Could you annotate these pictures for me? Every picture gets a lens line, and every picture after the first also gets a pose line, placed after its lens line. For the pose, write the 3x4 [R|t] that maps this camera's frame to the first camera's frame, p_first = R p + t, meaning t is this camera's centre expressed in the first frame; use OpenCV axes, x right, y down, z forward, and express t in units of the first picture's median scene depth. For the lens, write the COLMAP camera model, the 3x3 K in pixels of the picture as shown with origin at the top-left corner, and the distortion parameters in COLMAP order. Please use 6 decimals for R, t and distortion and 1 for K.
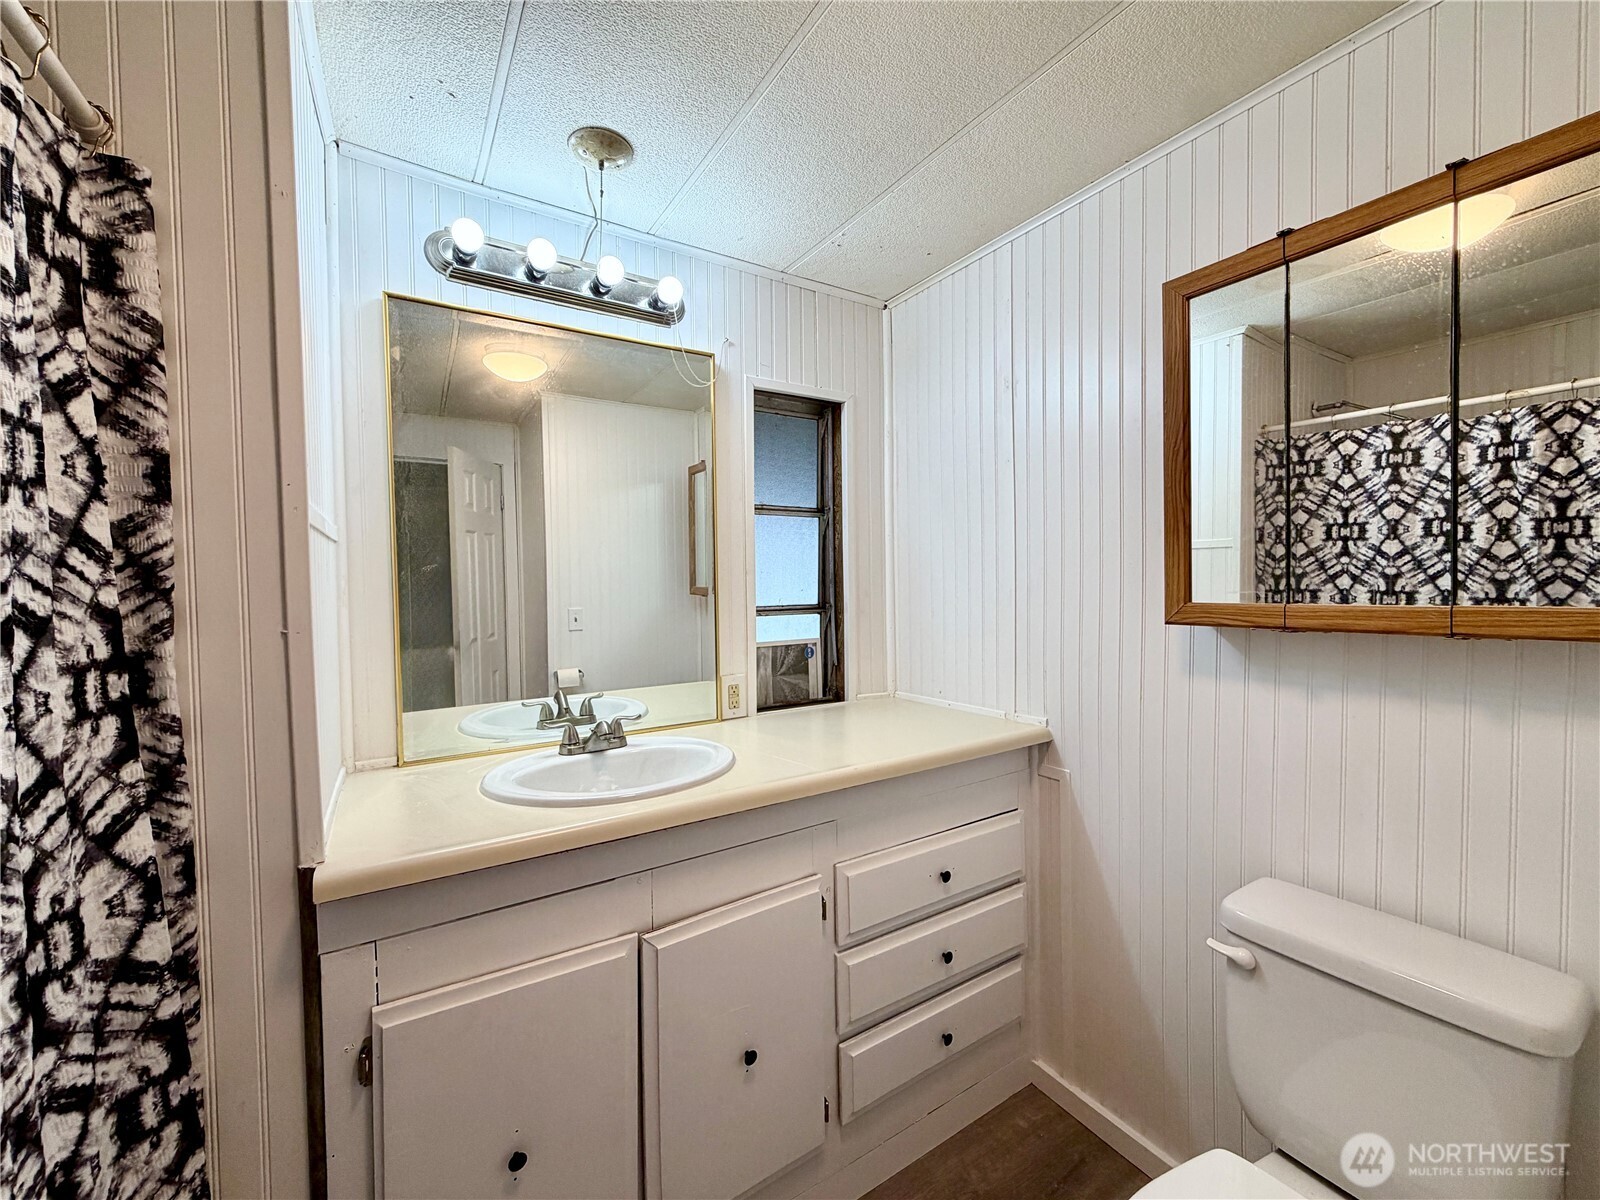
lens RADIAL K [[636.4, 0, 797.4], [0, 636.4, 598.6], [0, 0, 1]] dist [-0.001532, 0.000409]
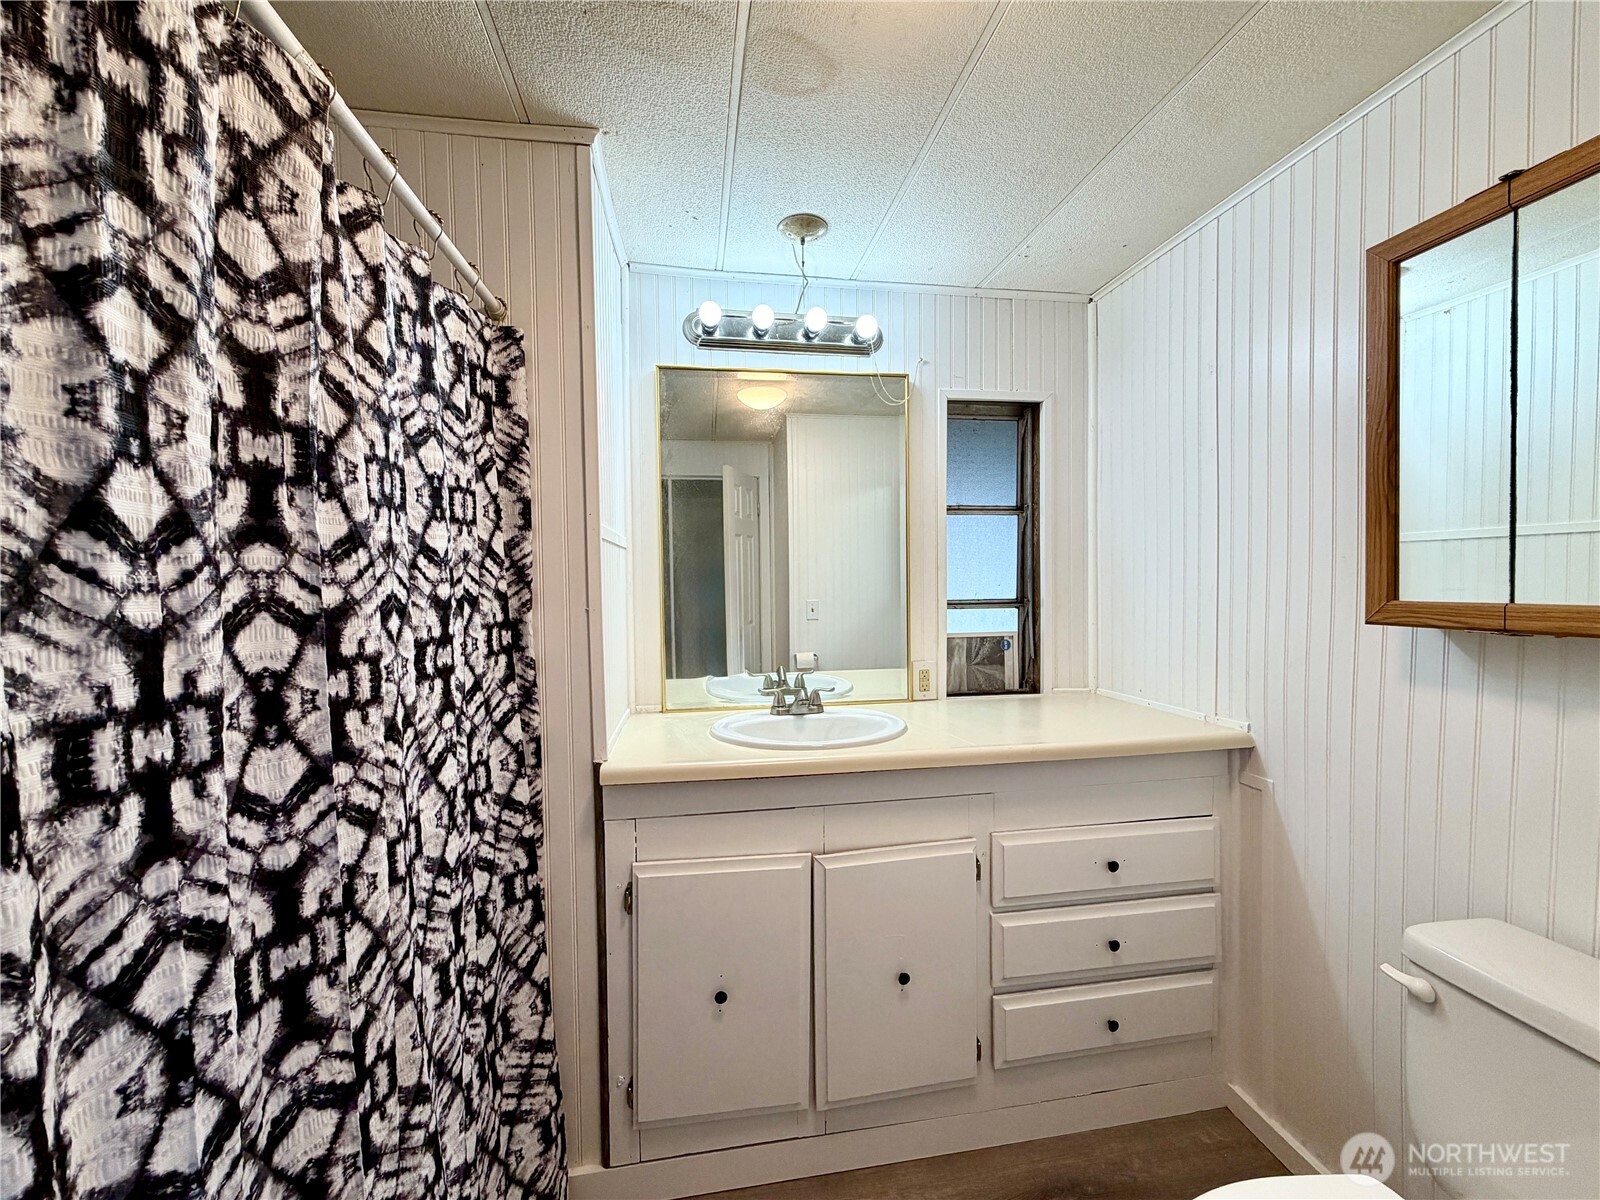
lens RADIAL K [[636.4, 0, 797.4], [0, 636.4, 598.6], [0, 0, 1]] dist [-0.001532, 0.000409]
pose [[0.920587, 0.013866, -0.390291, 0.212231], [-0.011000, 0.999894, 0.009578, 0.004666], [0.390383, -0.004524, 0.920642, -0.180044]]
